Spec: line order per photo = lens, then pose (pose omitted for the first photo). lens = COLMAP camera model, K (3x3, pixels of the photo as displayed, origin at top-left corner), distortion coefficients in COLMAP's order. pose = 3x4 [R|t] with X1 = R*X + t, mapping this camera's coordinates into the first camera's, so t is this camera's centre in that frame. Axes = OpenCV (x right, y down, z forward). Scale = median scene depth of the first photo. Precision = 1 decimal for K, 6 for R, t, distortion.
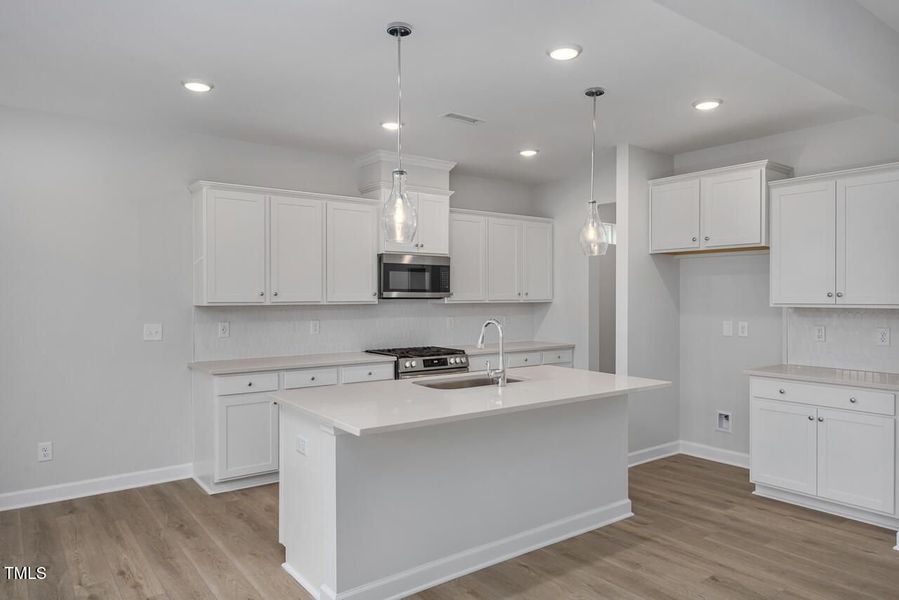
lens RADIAL K [[595.8, 0, 466.9], [0, 595.8, 301.9], [0, 0, 1]] dist [-0.008048, -0.001956]
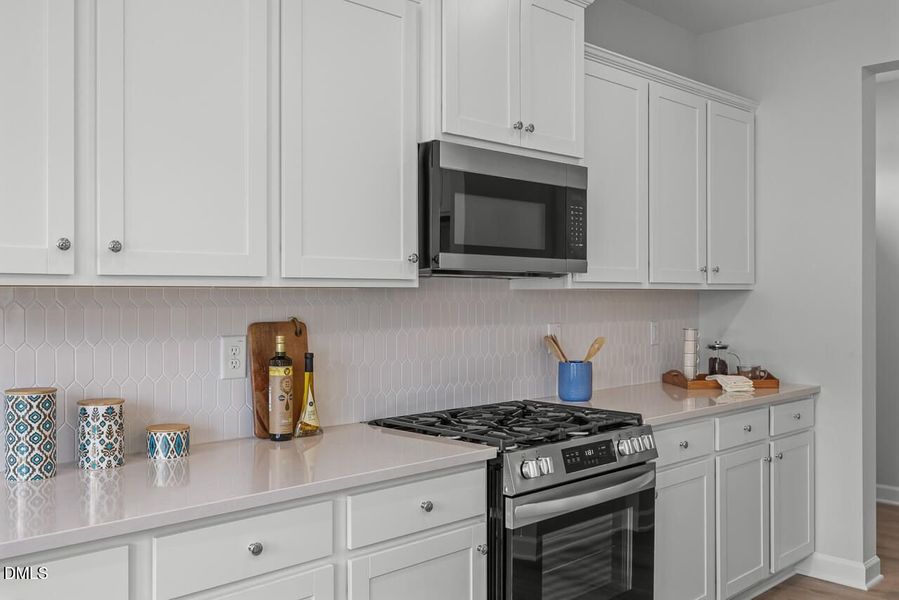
lens RADIAL K [[853.8, 0, 498.8], [0, 853.8, 295.1], [0, 0, 1]] dist [0.002412, 0.001645]
pose [[0.987064, 0.004915, 0.160253, -0.183209], [-0.004625, 0.999987, -0.002183, 0.008564], [-0.160262, 0.001413, 0.987074, 0.504345]]
